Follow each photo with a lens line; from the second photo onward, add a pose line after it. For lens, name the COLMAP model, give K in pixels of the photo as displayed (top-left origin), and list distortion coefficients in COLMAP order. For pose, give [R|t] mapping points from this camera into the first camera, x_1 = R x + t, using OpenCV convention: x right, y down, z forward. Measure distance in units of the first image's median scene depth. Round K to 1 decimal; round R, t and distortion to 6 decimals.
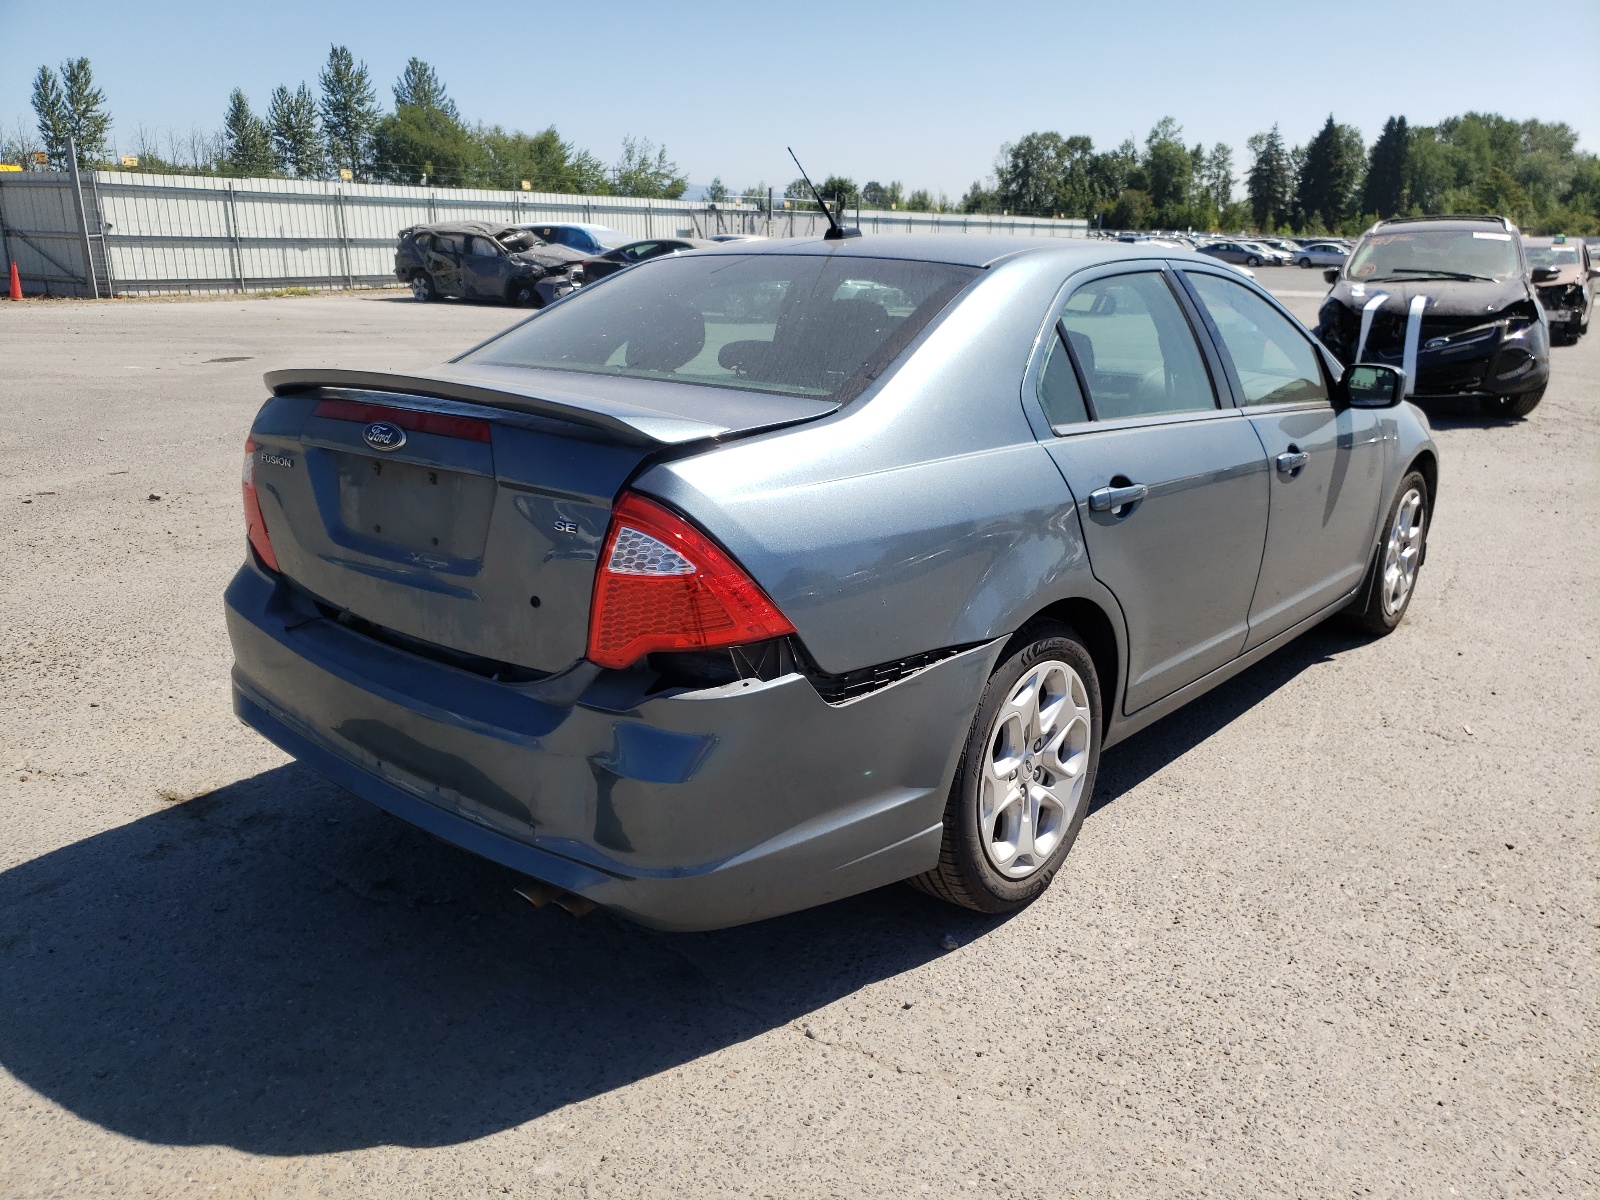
lens RADIAL K [[1271.9, 0, 803.5], [0, 1271.9, 601.2], [0, 0, 1]] dist [0.026829, -0.024611]
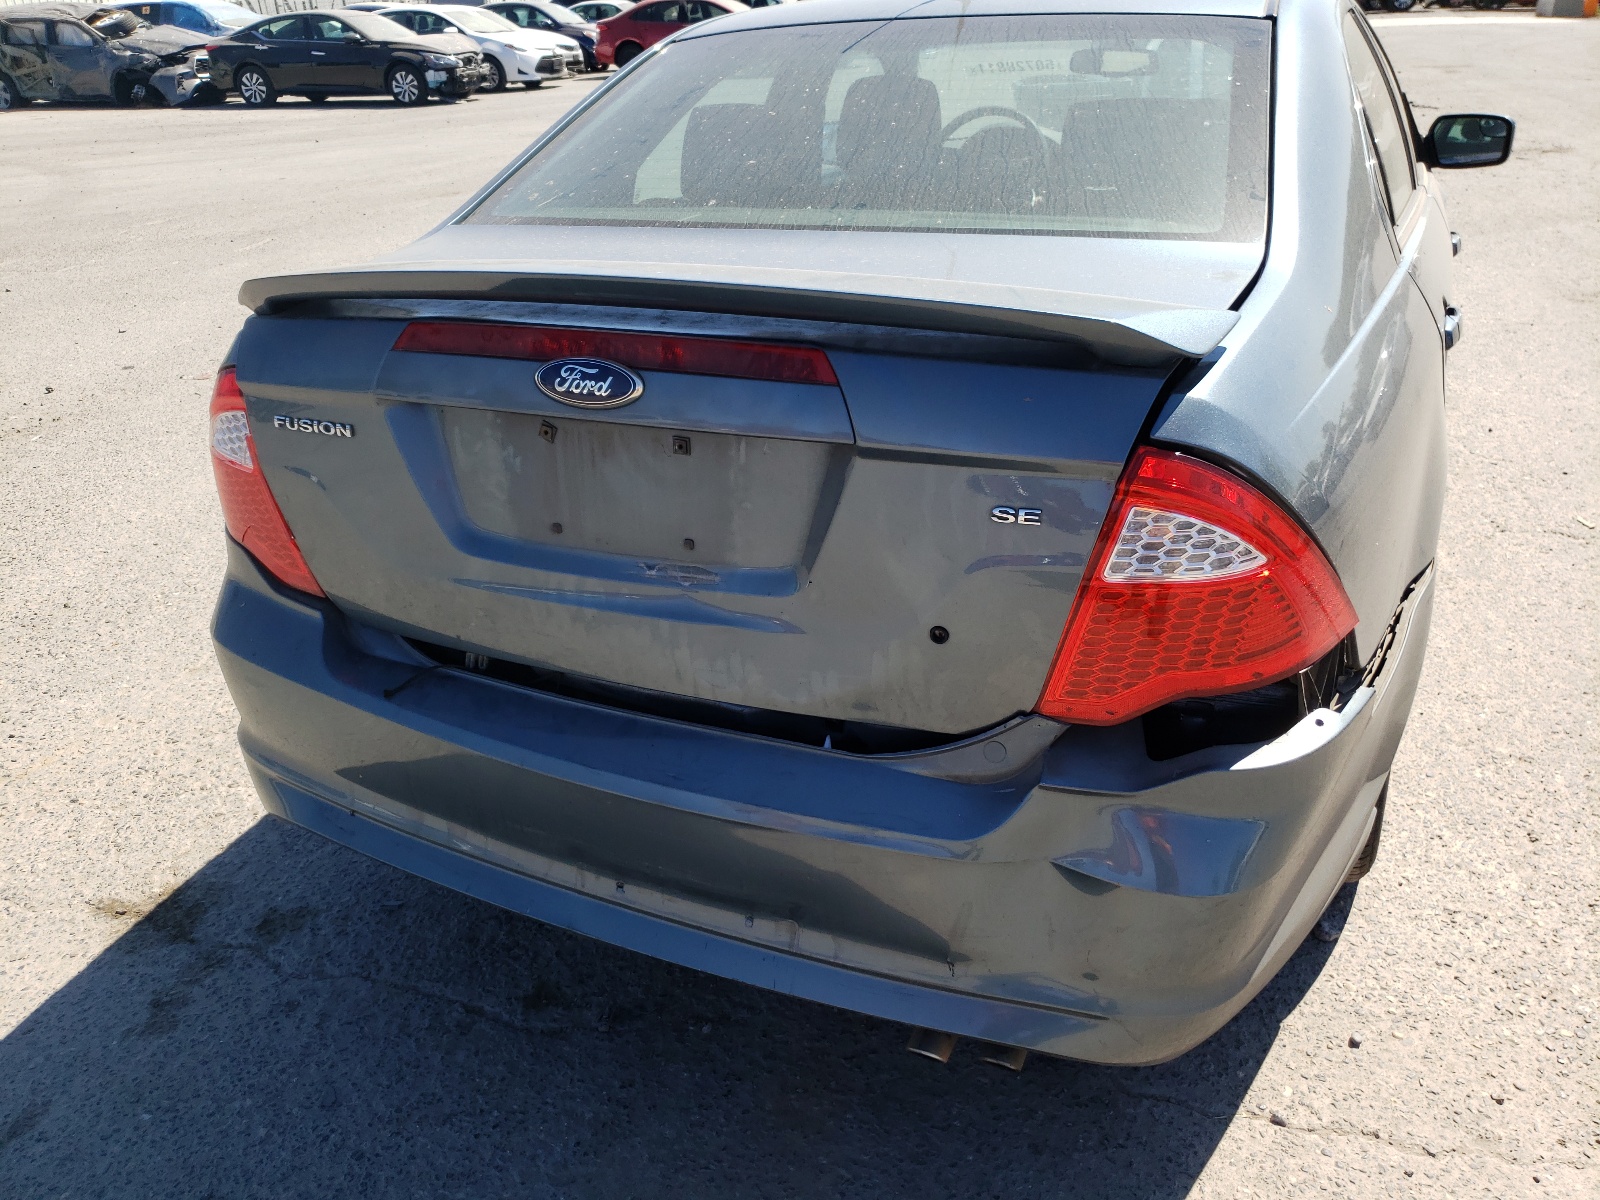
lens RADIAL K [[1271.9, 0, 801.5], [0, 1271.9, 603.6], [0, 0, 1]] dist [0.026829, -0.024611]
pose [[0.962948, -0.159291, 0.217616, -0.338357], [0.120541, 0.976057, 0.181062, -0.111339], [-0.241247, -0.148122, 0.959093, 0.354783]]
